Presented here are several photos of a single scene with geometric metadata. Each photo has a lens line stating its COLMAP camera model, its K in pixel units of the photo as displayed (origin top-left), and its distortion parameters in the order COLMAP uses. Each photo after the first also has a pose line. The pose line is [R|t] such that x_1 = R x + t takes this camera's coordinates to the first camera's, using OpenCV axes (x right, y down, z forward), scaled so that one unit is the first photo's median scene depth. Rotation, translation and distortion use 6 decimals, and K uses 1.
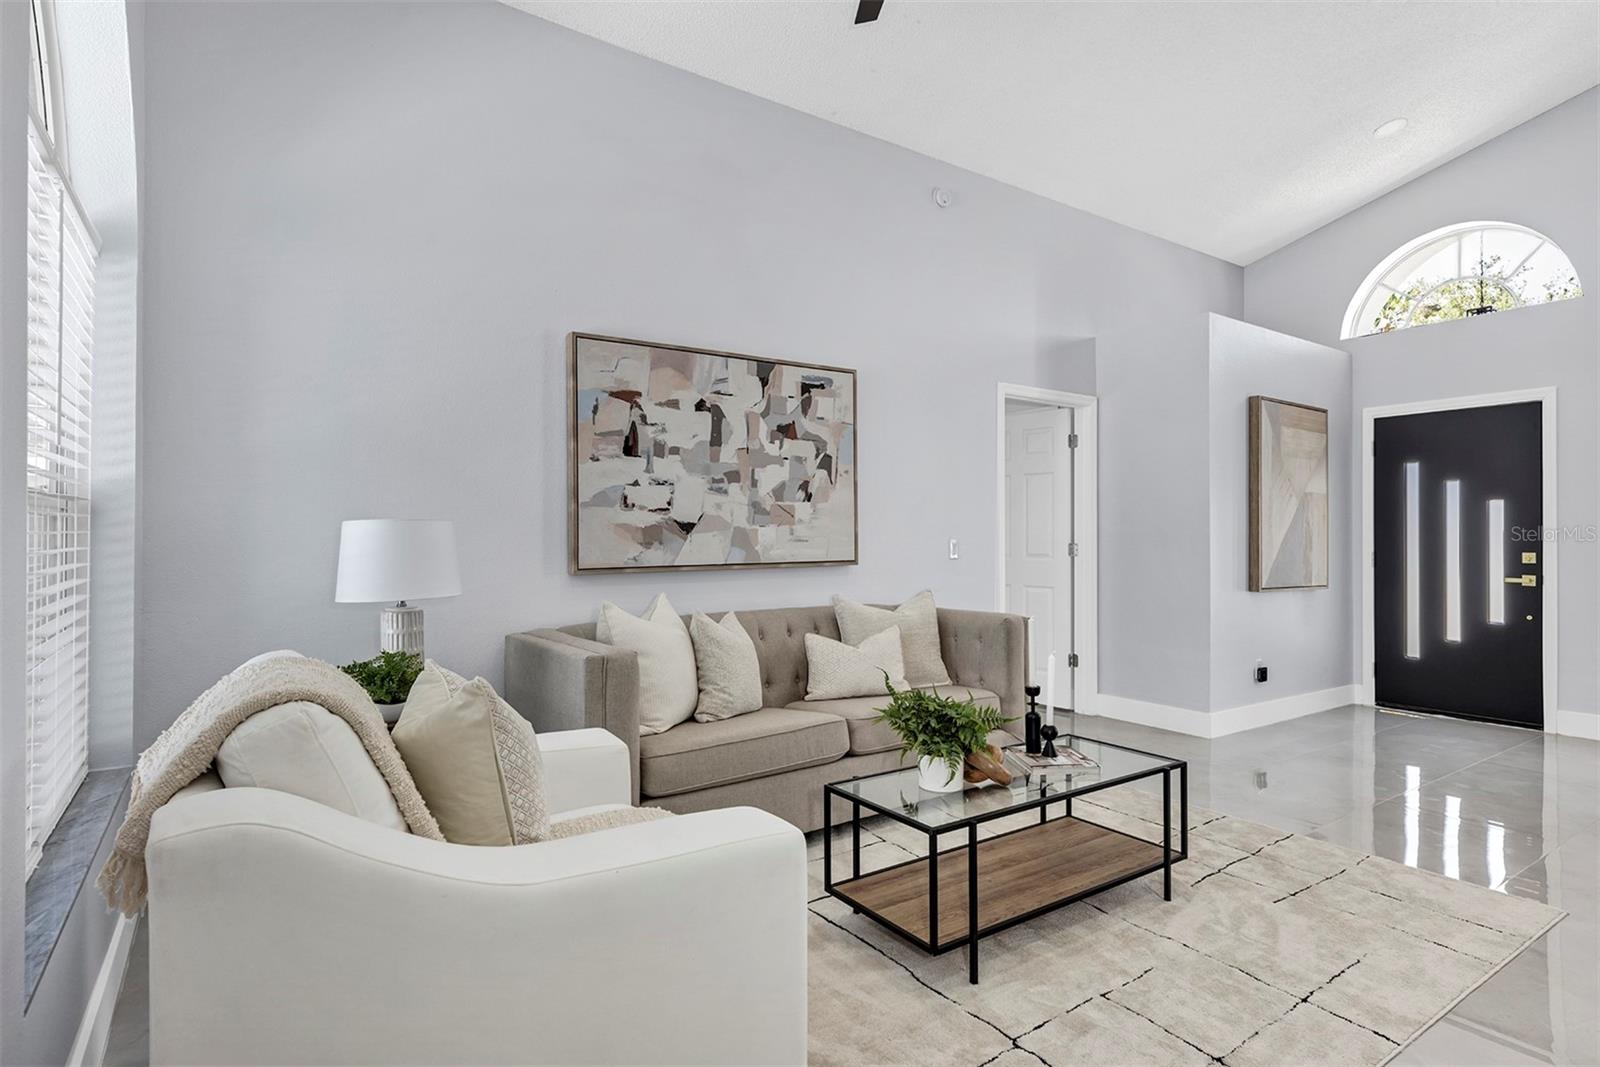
lens RADIAL K [[838.5, 0, 798.1], [0, 838.5, 536.4], [0, 0, 1]] dist [0.001182, 0.000170]
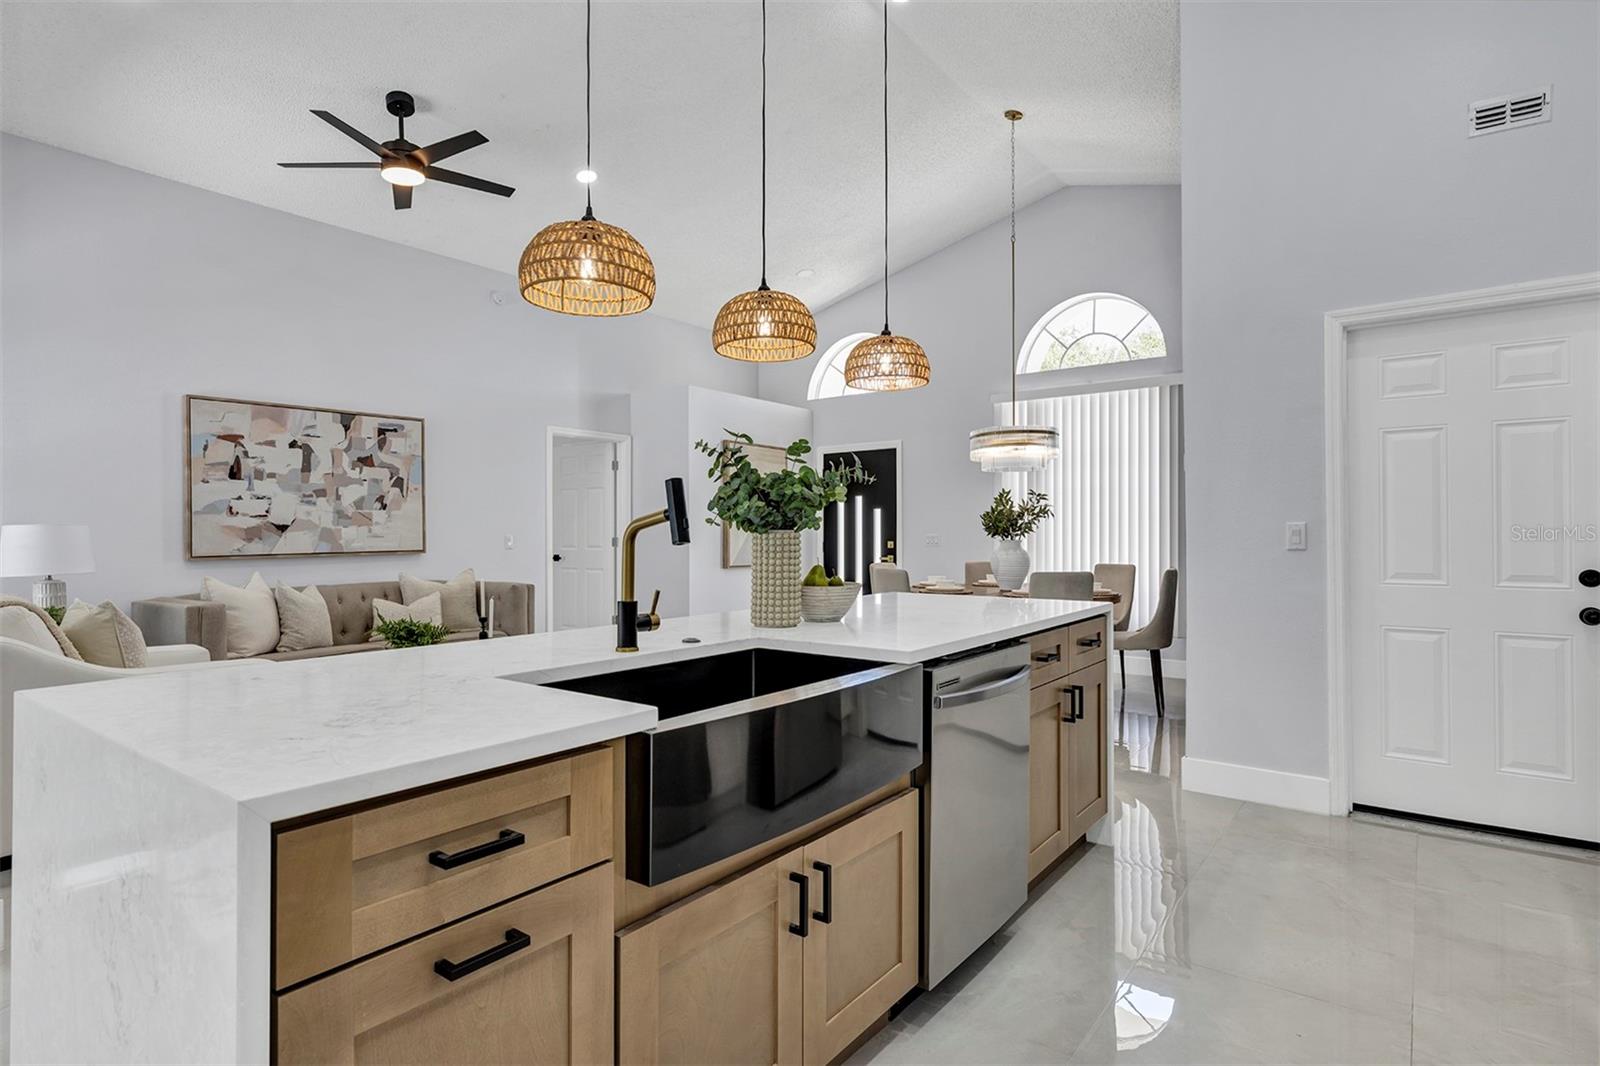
lens RADIAL K [[843.5, 0, 800.1], [0, 843.5, 529.8], [0, 0, 1]] dist [0.002284, 0.000158]
pose [[0.949570, -0.003510, 0.313537, 0.256936], [0.004694, 0.999984, -0.003020, 0.000935], [-0.313521, 0.004340, 0.949571, -0.661897]]
